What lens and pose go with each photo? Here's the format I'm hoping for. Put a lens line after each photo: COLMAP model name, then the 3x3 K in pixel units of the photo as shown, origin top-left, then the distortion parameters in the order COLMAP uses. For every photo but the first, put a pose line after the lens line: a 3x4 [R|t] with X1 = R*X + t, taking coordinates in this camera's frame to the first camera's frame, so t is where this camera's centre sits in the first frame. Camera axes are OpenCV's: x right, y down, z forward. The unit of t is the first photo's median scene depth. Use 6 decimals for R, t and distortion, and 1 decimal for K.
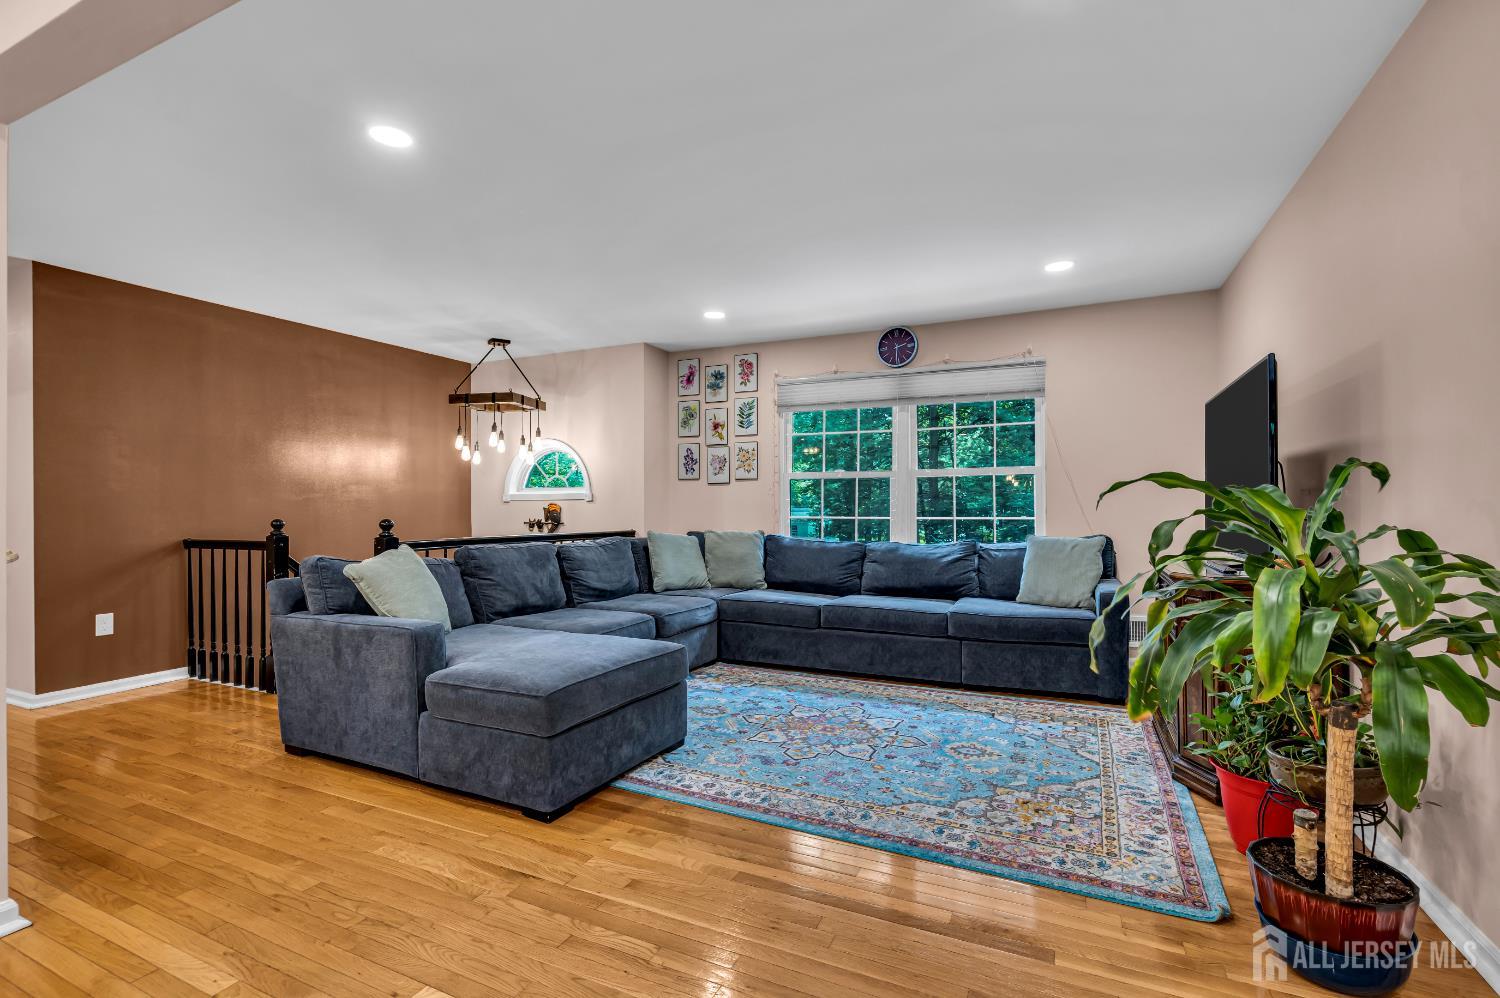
lens RADIAL K [[683.2, 0, 749.6], [0, 683.2, 508.3], [0, 0, 1]] dist [-0.003025, -0.001325]
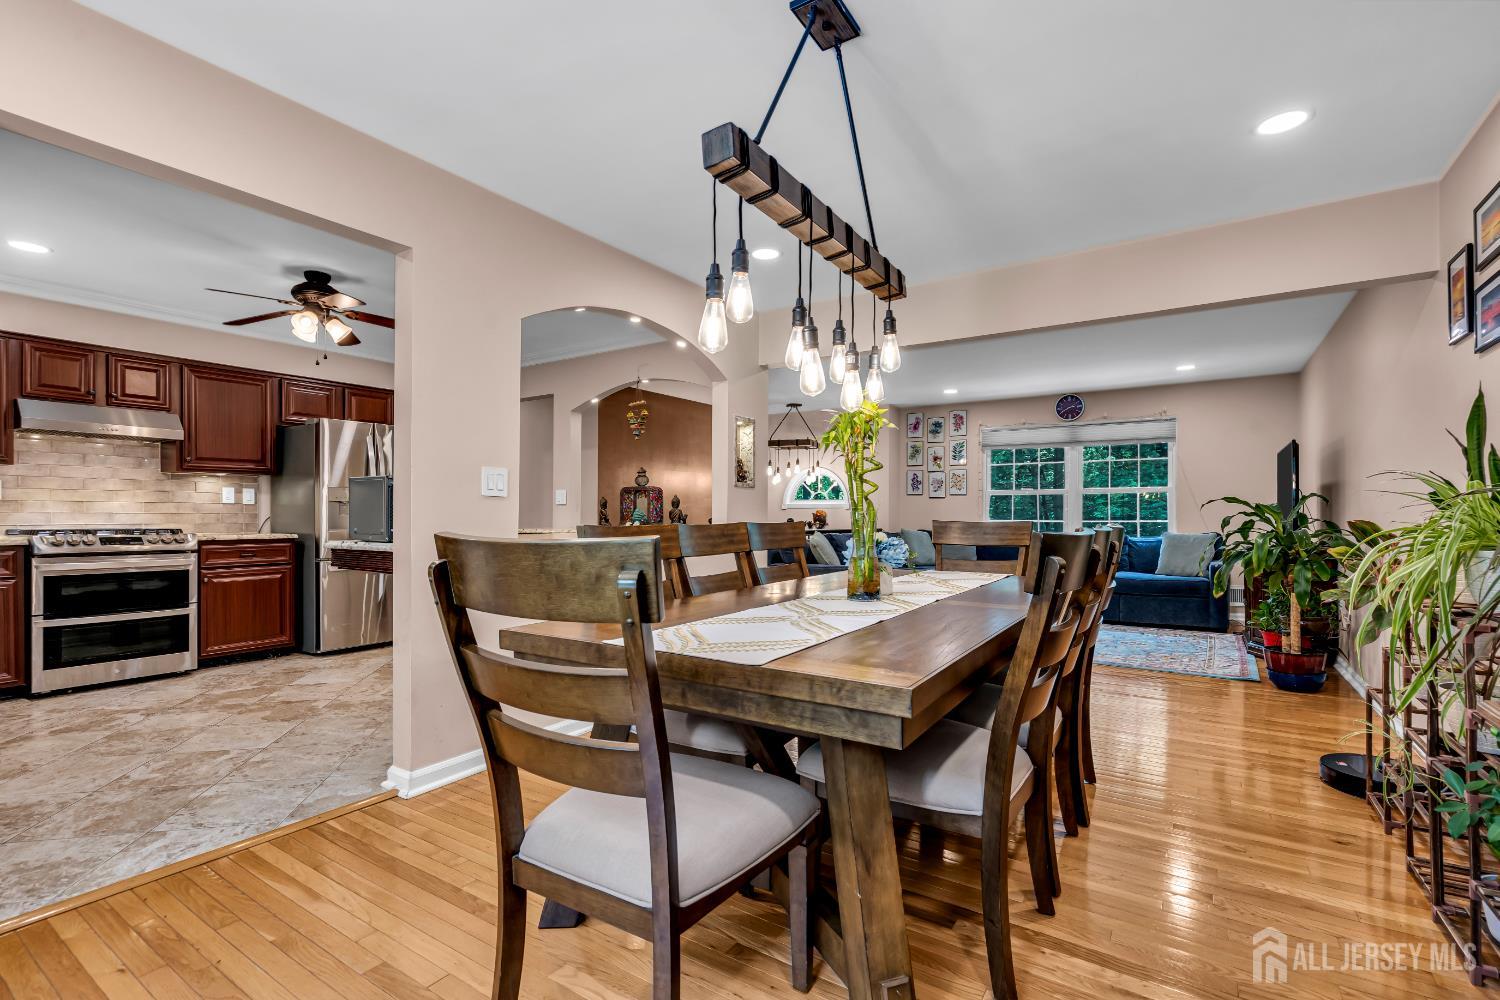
lens RADIAL K [[683.2, 0, 752.3], [0, 683.2, 514.8], [0, 0, 1]] dist [-0.003025, -0.001325]
pose [[0.990328, 0.005519, -0.138635, -0.277581], [-0.006141, 0.999973, -0.004058, 0.011117], [0.138608, 0.004870, 0.990335, -0.610070]]
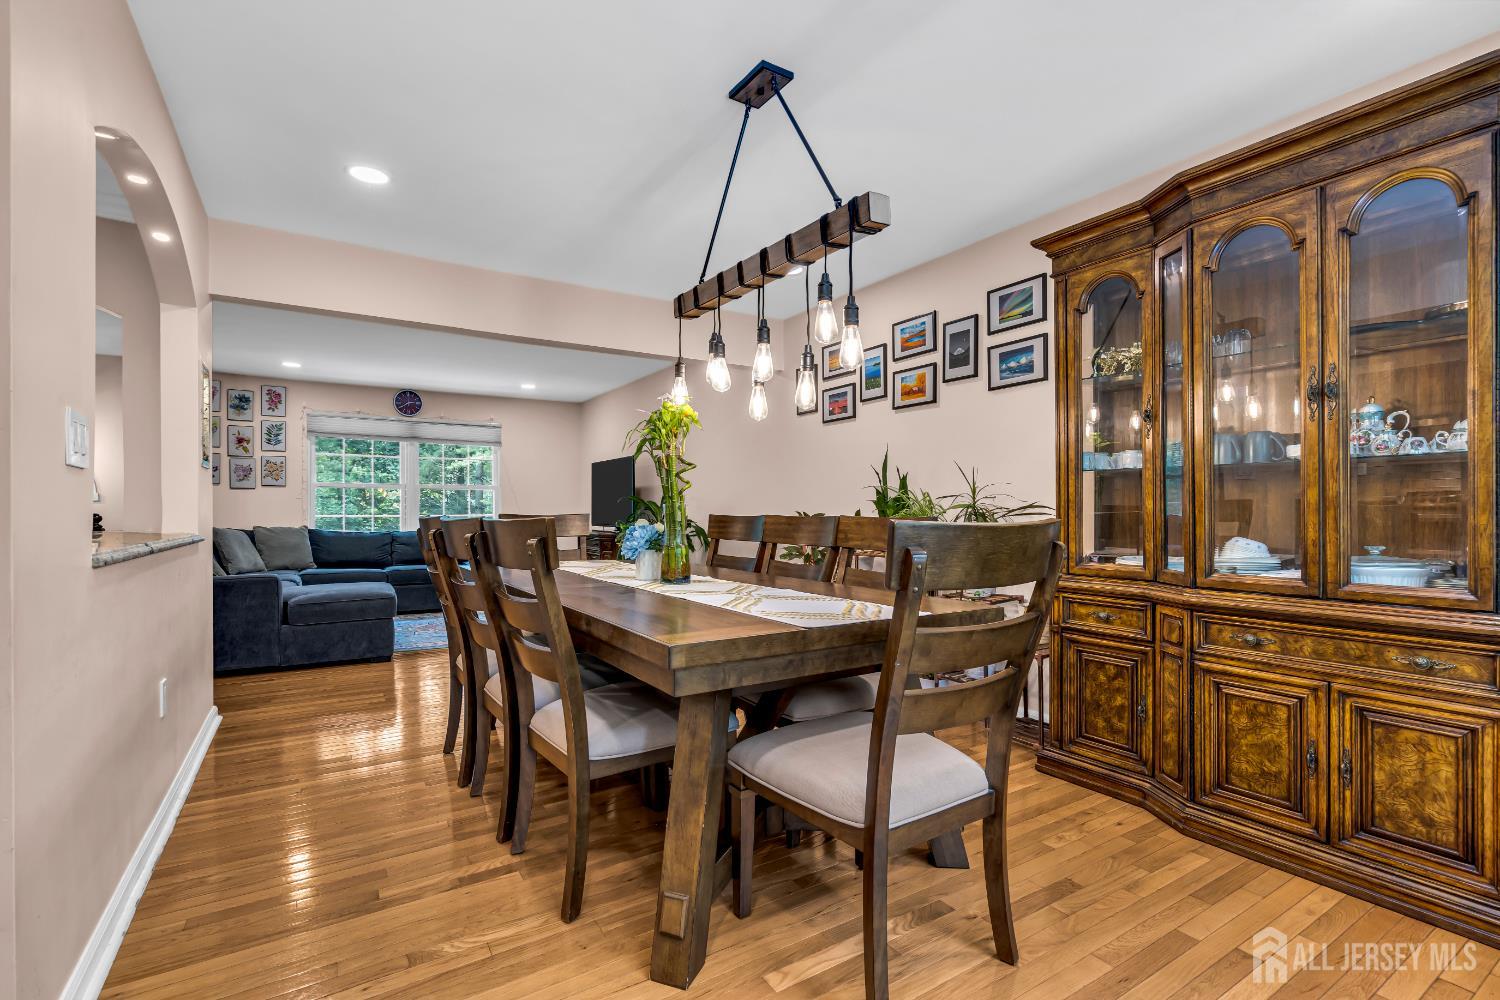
lens RADIAL K [[683.2, 0, 737.1], [0, 683.2, 510.6], [0, 0, 1]] dist [-0.003025, -0.001325]
pose [[0.539575, 0.003180, 0.841931, -0.688750], [0.003292, 0.999977, -0.005887, 0.014989], [-0.841931, 0.005948, 0.539553, -0.448499]]
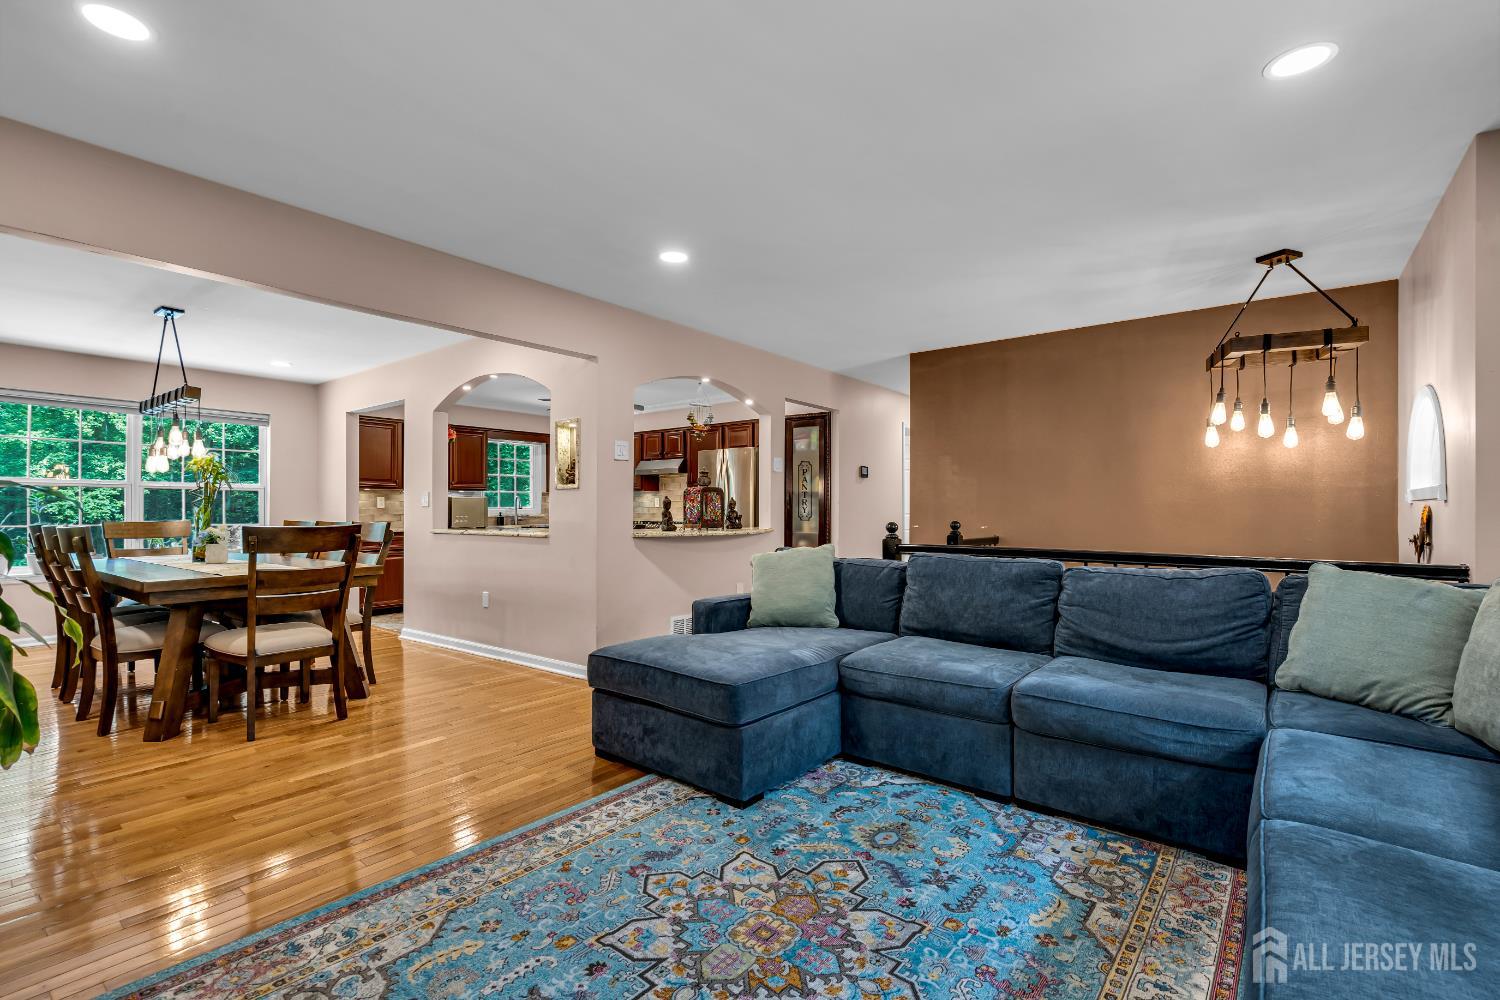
lens RADIAL K [[683.2, 0, 748.0], [0, 683.2, 505.6], [0, 0, 1]] dist [-0.003025, -0.001325]
pose [[-0.226998, -0.002908, -0.973891, 0.445616], [-0.004158, 0.999989, -0.002017, -0.006065], [0.973886, 0.003592, -0.227007, 0.773422]]
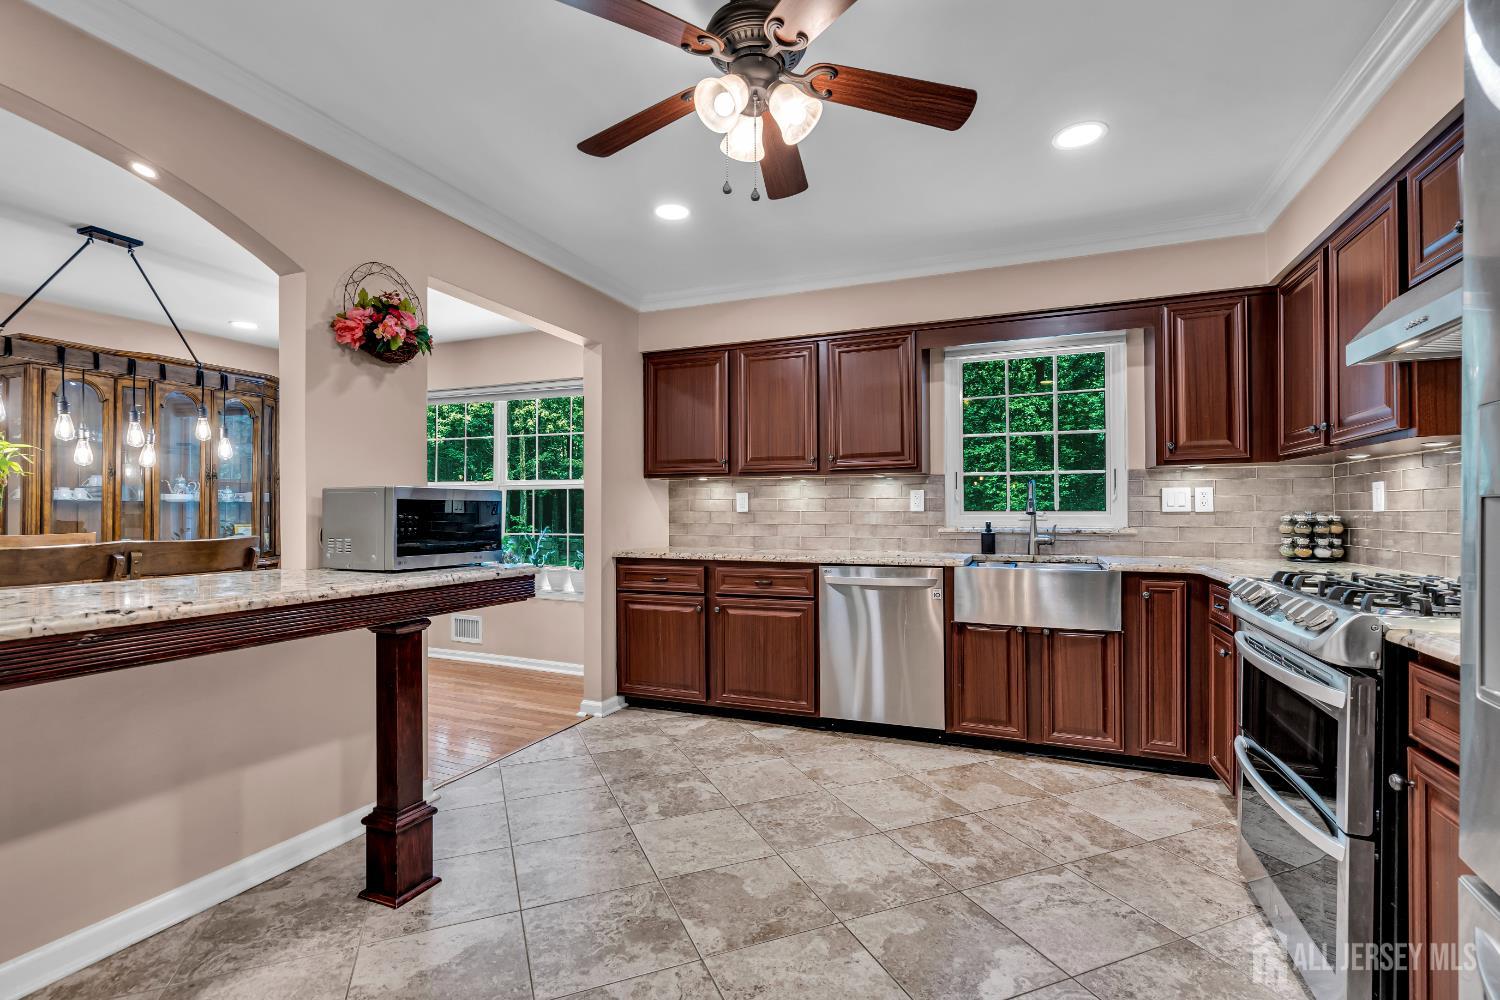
lens RADIAL K [[683.2, 0, 748.8], [0, 683.2, 505.2], [0, 0, 1]] dist [-0.003025, -0.001325]
pose [[-0.998874, 0.003991, -0.047273, -0.869068], [0.004007, 0.999992, -0.000234, -0.009254], [0.047272, -0.000423, -0.998882, 0.450717]]
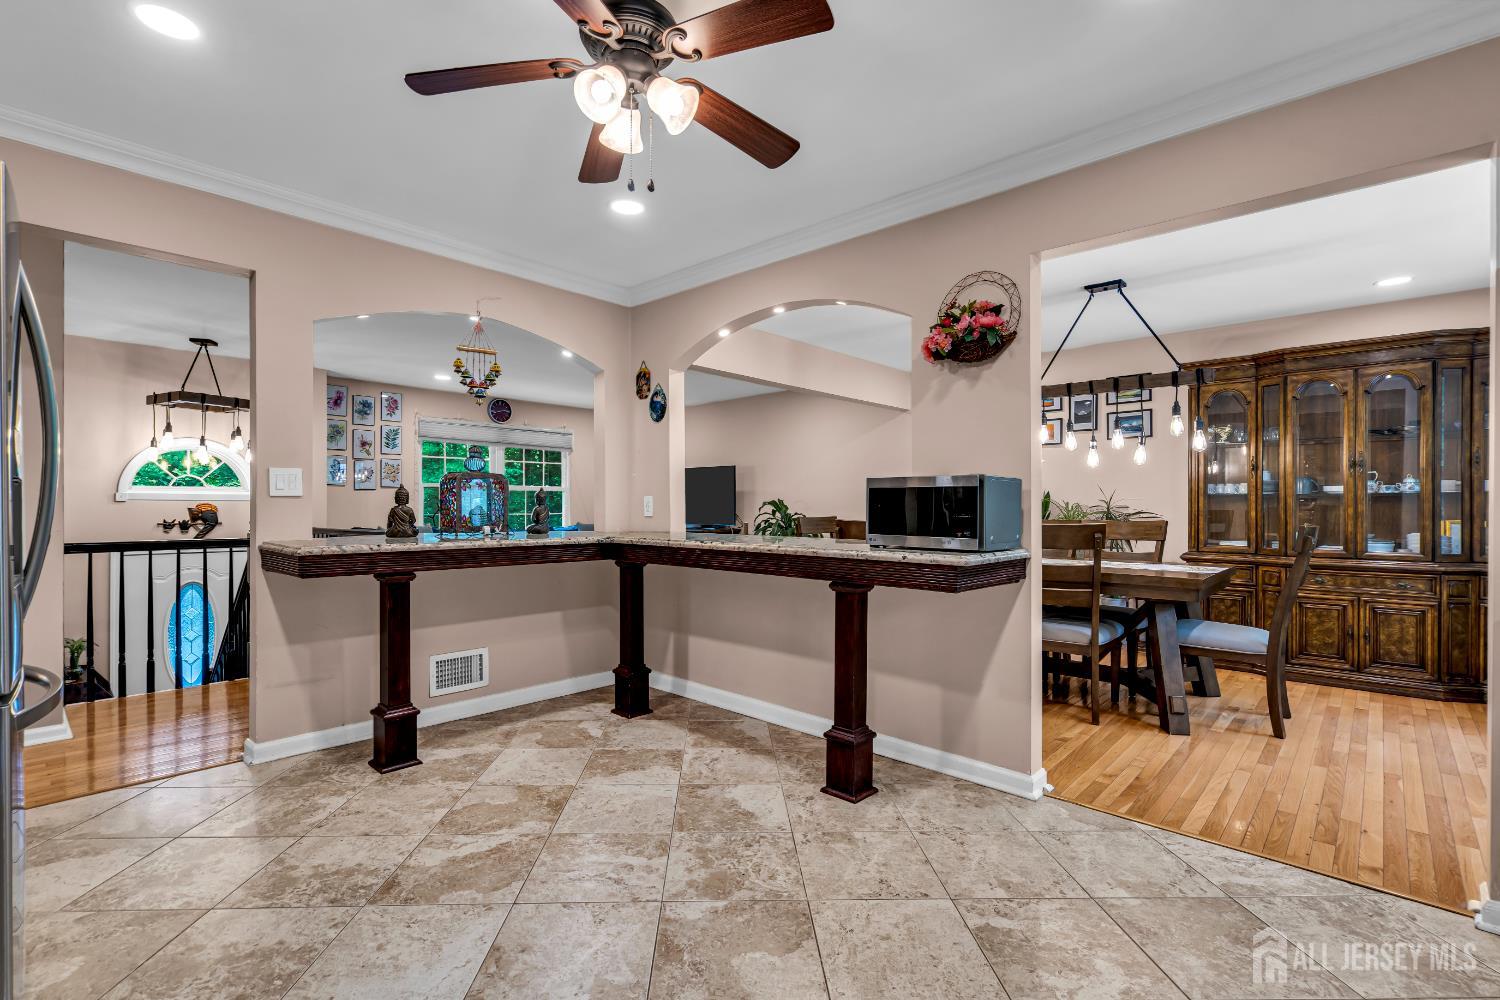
lens RADIAL K [[683.2, 0, 739.3], [0, 683.2, 503.9], [0, 0, 1]] dist [-0.003025, -0.001325]
pose [[0.309032, 0.008043, 0.951018, -1.213191], [0.001018, 0.999961, -0.008787, 0.002957], [-0.951051, 0.003684, 0.309012, -0.059272]]
